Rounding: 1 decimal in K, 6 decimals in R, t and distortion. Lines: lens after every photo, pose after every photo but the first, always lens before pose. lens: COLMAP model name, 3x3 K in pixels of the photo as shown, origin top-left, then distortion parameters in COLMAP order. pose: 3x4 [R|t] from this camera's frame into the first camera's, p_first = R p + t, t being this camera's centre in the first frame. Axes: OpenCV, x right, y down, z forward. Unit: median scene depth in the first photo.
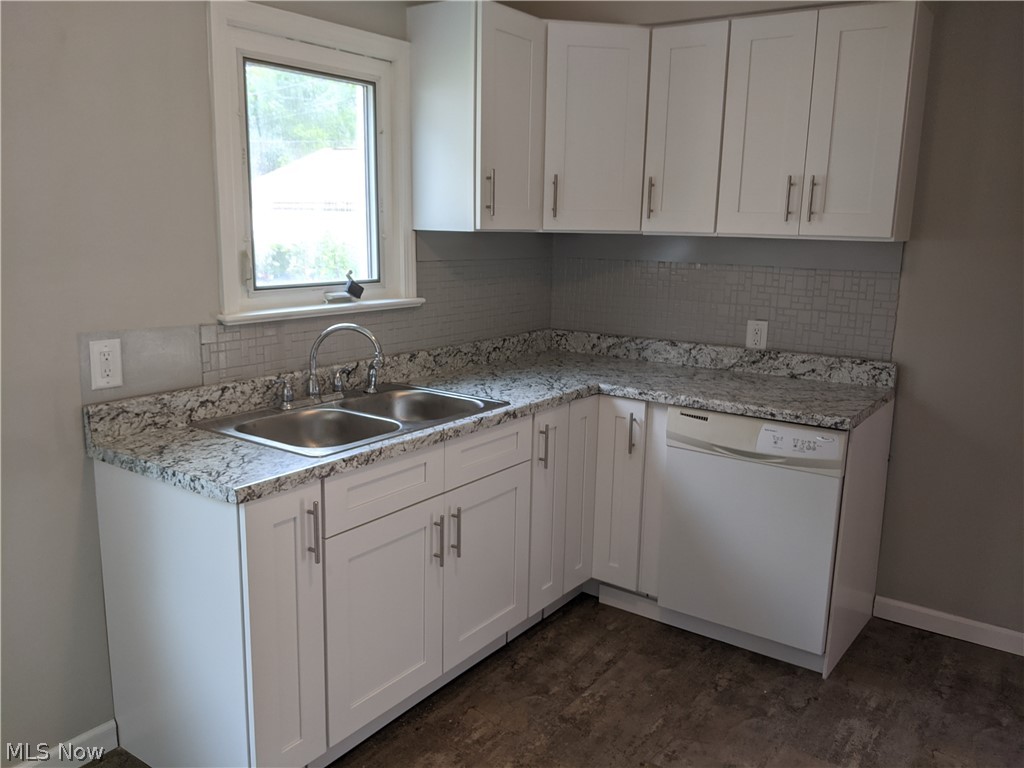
lens RADIAL K [[832.7, 0, 511.8], [0, 832.7, 384.0], [0, 0, 1]] dist [-0.000924, -0.001749]
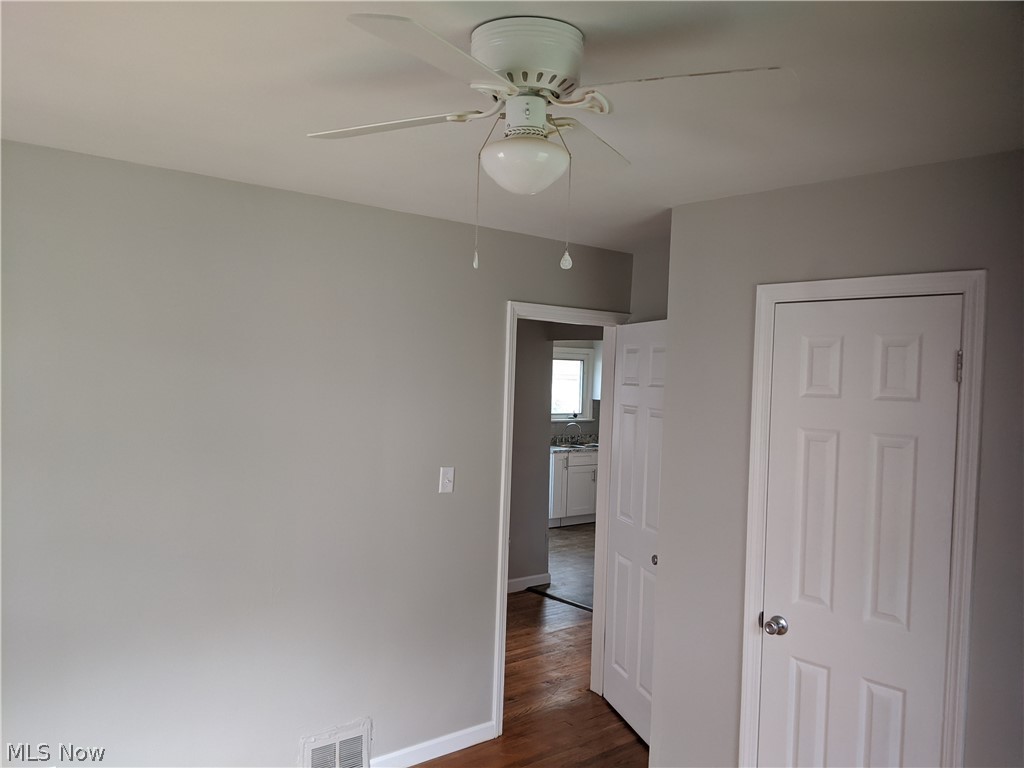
lens RADIAL K [[832.7, 0, 512.1], [0, 832.7, 384.8], [0, 0, 1]] dist [-0.000924, -0.001749]
pose [[0.972834, 0.021033, -0.230546, 0.384902], [-0.065012, 0.980610, -0.184869, 0.452130], [0.222187, 0.194835, 0.955339, -2.601256]]
